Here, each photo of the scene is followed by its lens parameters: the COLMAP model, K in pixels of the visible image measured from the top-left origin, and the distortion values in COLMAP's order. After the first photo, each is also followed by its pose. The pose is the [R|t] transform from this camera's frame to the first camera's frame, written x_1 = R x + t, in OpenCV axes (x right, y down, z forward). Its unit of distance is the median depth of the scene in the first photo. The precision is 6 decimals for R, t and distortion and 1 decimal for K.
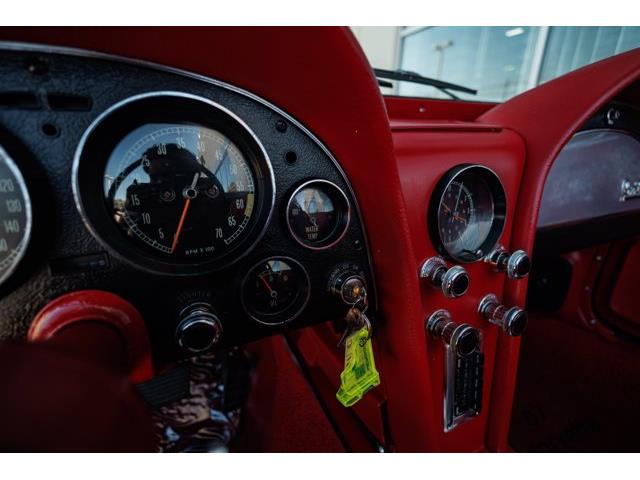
lens RADIAL K [[293.6, 0, 320.0], [0, 293.6, 240.0], [0, 0, 1]] dist [0.002125, -0.000858]
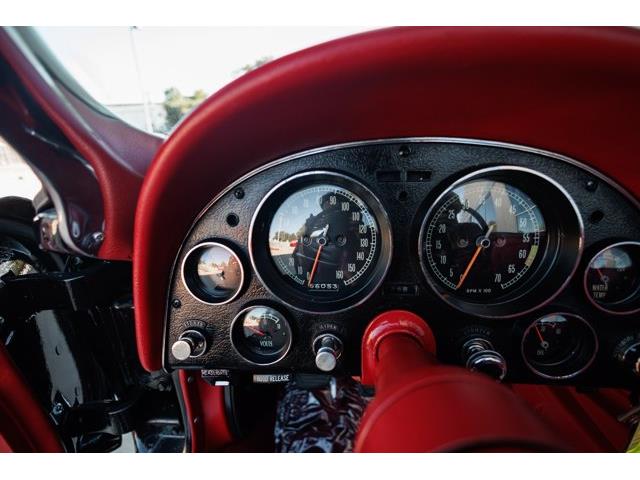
lens RADIAL K [[293.6, 0, 320.0], [0, 293.6, 240.0], [0, 0, 1]] dist [0.002125, -0.000858]
pose [[0.867069, 0.123084, -0.482744, -0.378589], [-0.126546, 0.991632, 0.025542, -0.100716], [0.481848, 0.038943, 0.875389, -0.275206]]
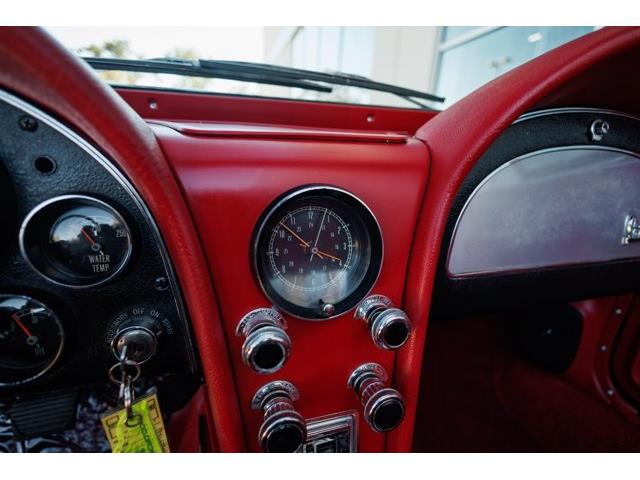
lens RADIAL K [[290.6, 0, 339.4], [0, 290.6, 240.2], [0, 0, 1]] dist [-0.000143, -0.000387]
pose [[0.990275, 0.066043, -0.122448, 0.699457], [-0.071626, 0.996557, -0.041761, -0.100684], [0.119268, 0.050125, 0.991596, 0.321972]]
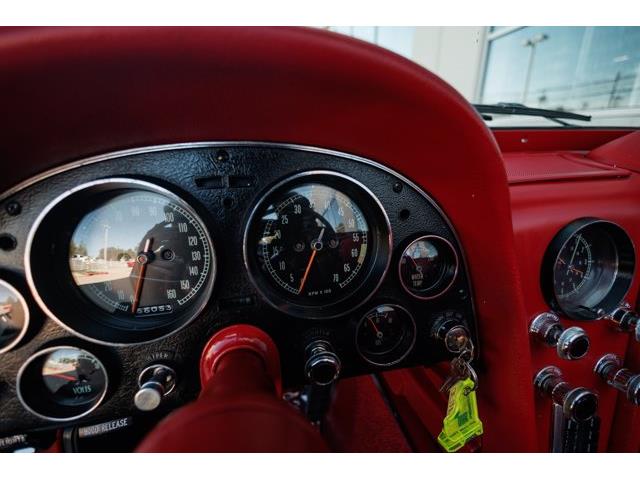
lens RADIAL K [[293.6, 0, 320.0], [0, 293.6, 240.0], [0, 0, 1]] dist [0.002125, -0.000858]
pose [[0.975685, 0.043390, -0.214839, -0.152349], [-0.047322, 0.998793, -0.013191, -0.141930], [0.214007, 0.023037, 0.976560, -0.126311]]
